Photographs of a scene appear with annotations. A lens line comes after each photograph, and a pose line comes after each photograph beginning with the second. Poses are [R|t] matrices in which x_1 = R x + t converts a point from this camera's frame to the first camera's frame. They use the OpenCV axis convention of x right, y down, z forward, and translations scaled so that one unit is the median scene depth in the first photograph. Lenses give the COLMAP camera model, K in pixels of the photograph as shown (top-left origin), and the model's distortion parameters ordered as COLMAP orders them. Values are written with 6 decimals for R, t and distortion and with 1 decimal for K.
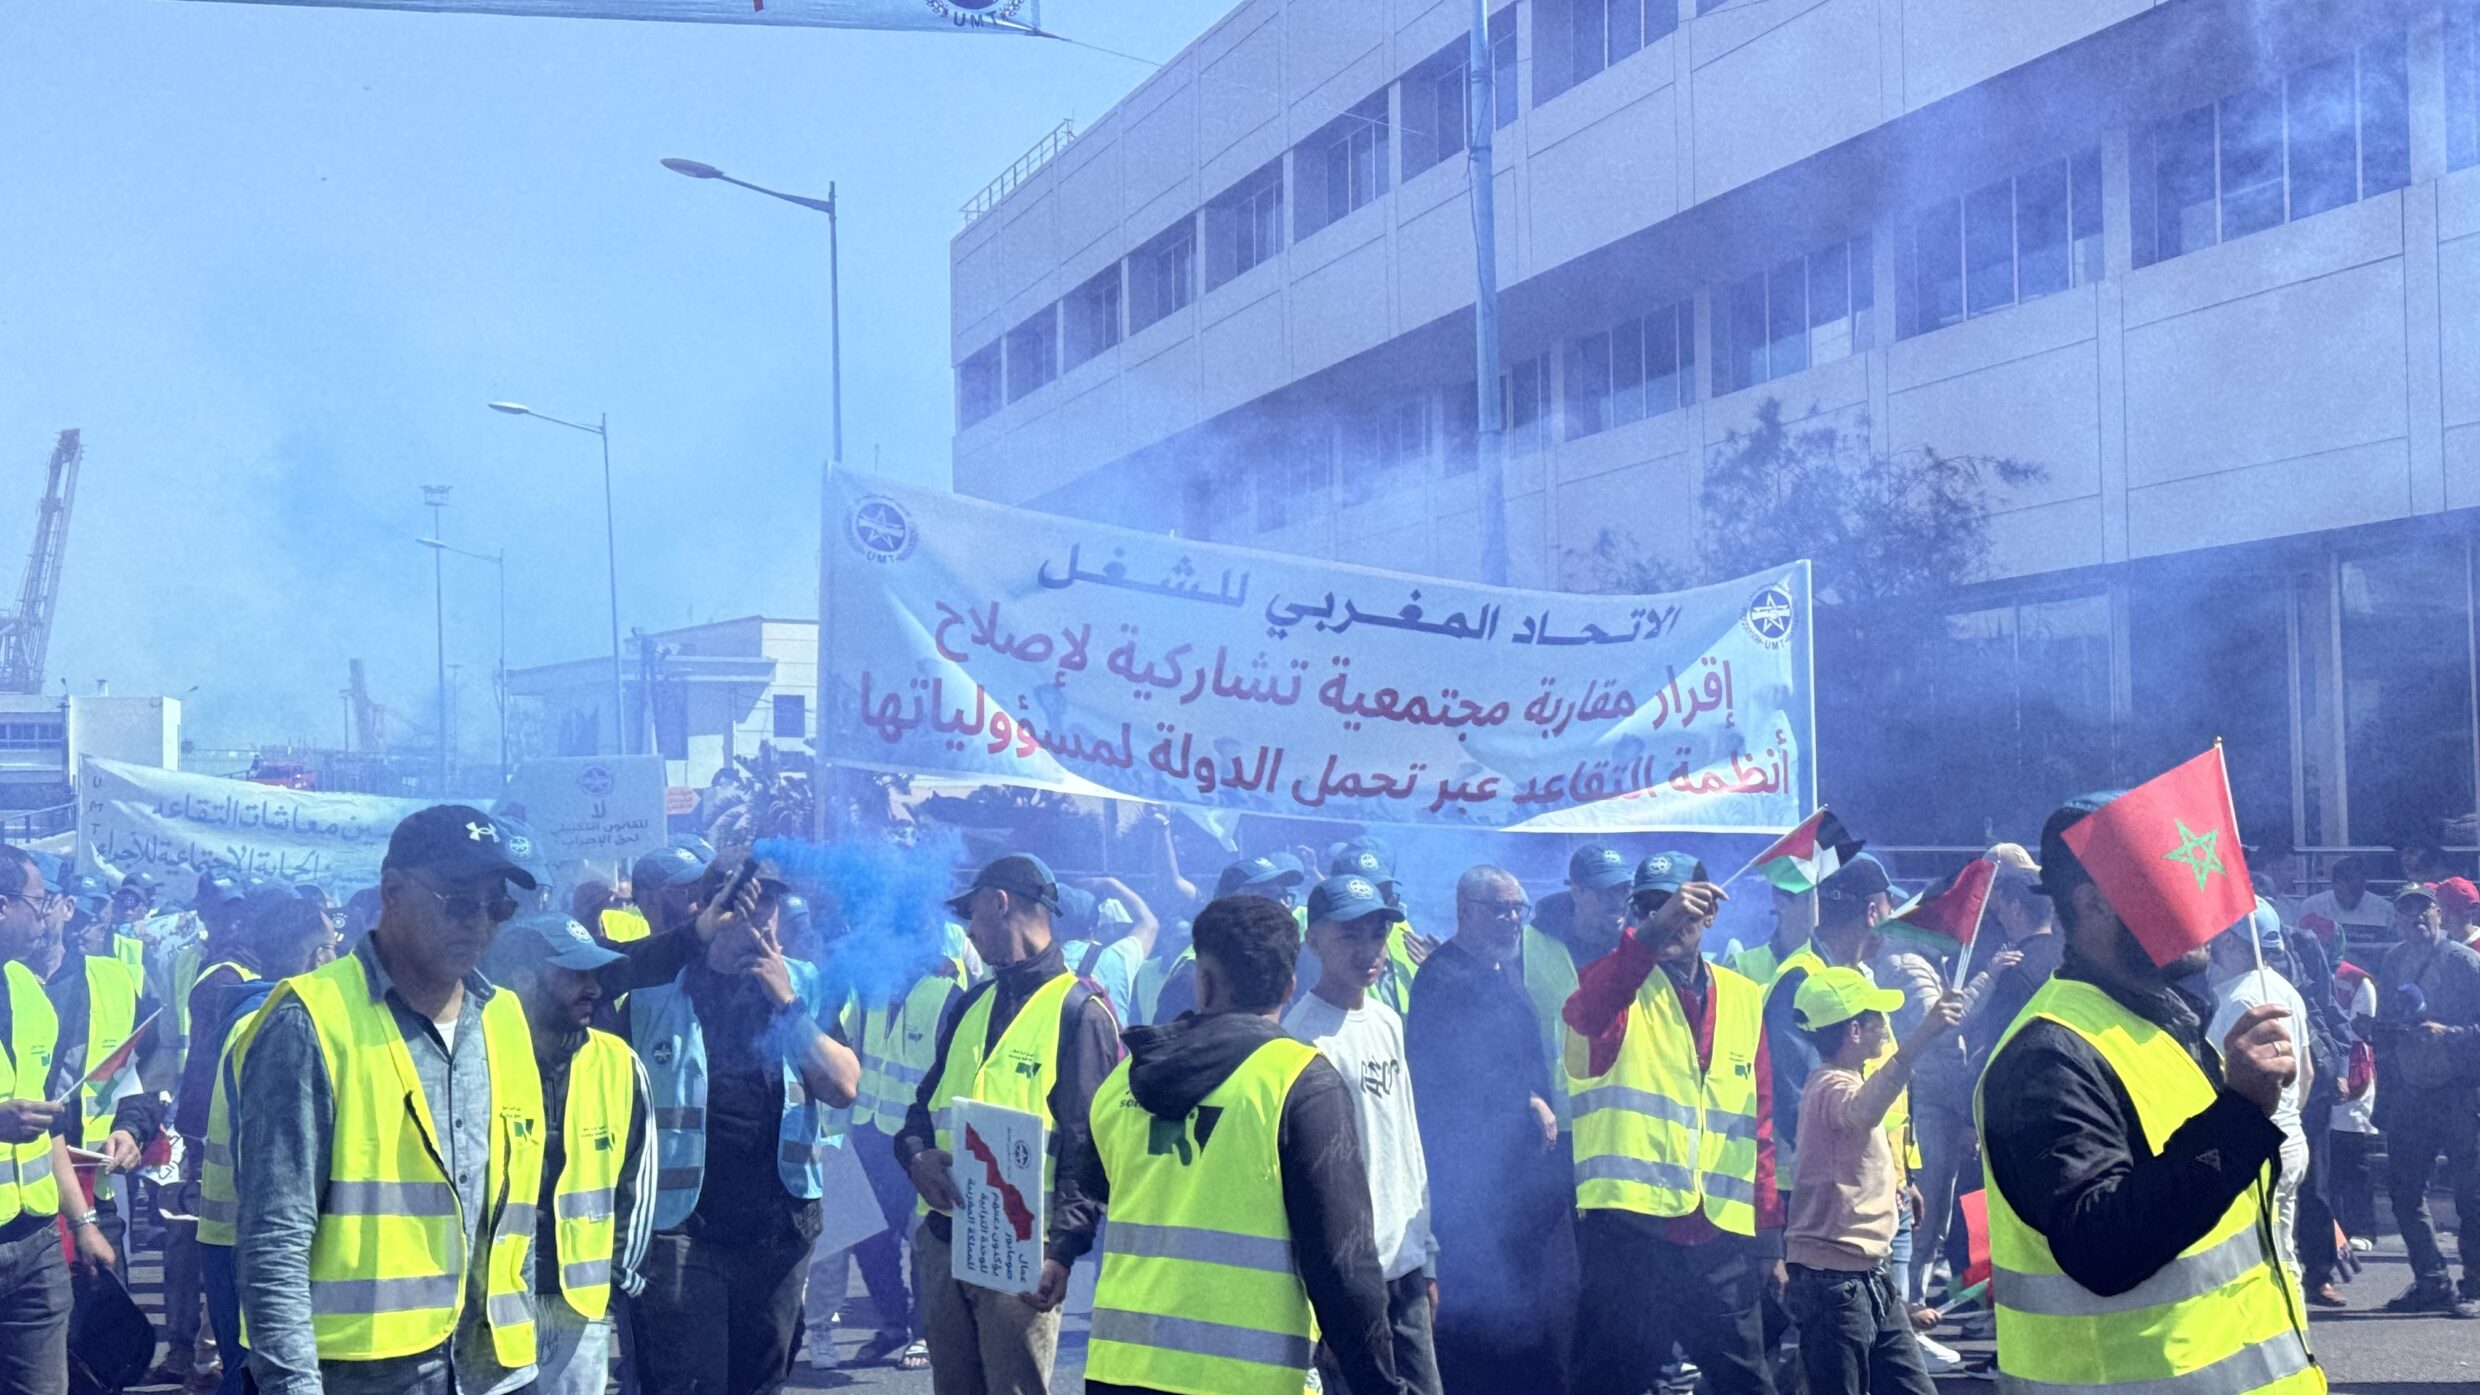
lens RADIAL K [[4695.4, 0, 1240.0], [0, 4695.4, 697.5], [0, 0, 1]] dist [0.014549, 0.116992]
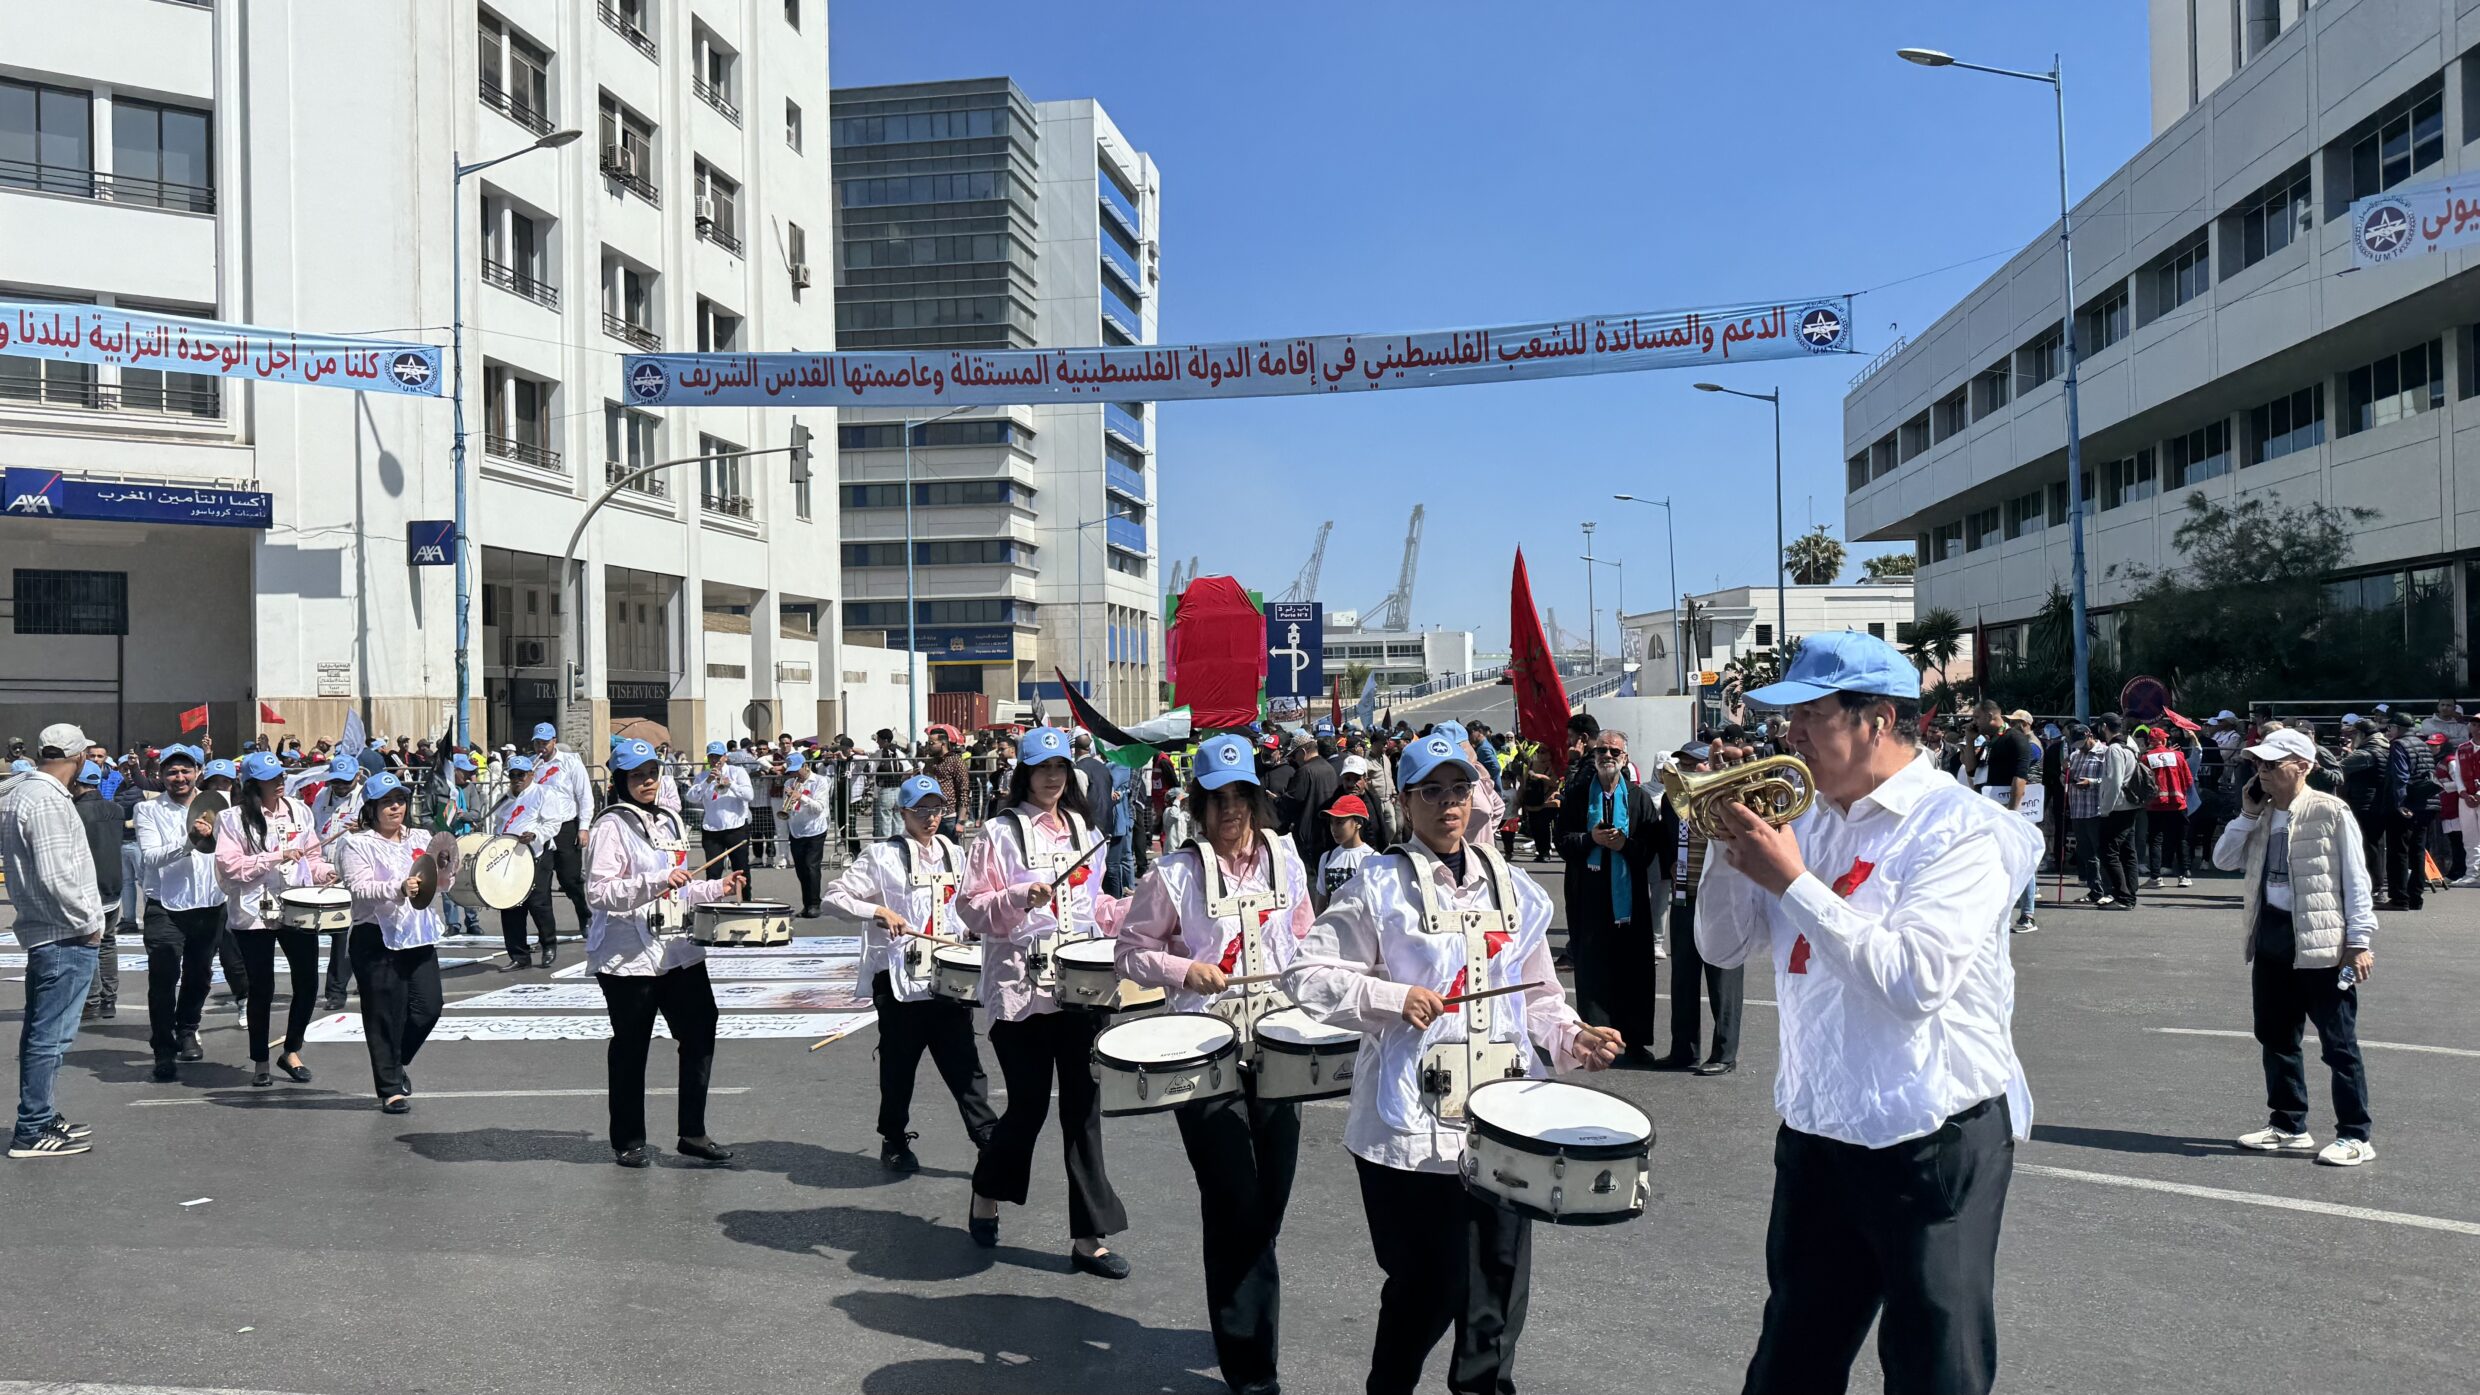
lens RADIAL K [[1678.8, 0, 1240.0], [0, 1678.8, 697.5], [0, 0, 1]] dist [0.001753, 0.001319]
pose [[0.936417, -0.002169, -0.350883, -0.052436], [0.012434, 0.999558, 0.027004, 0.008371], [0.350670, -0.029650, 0.936030, 0.232868]]
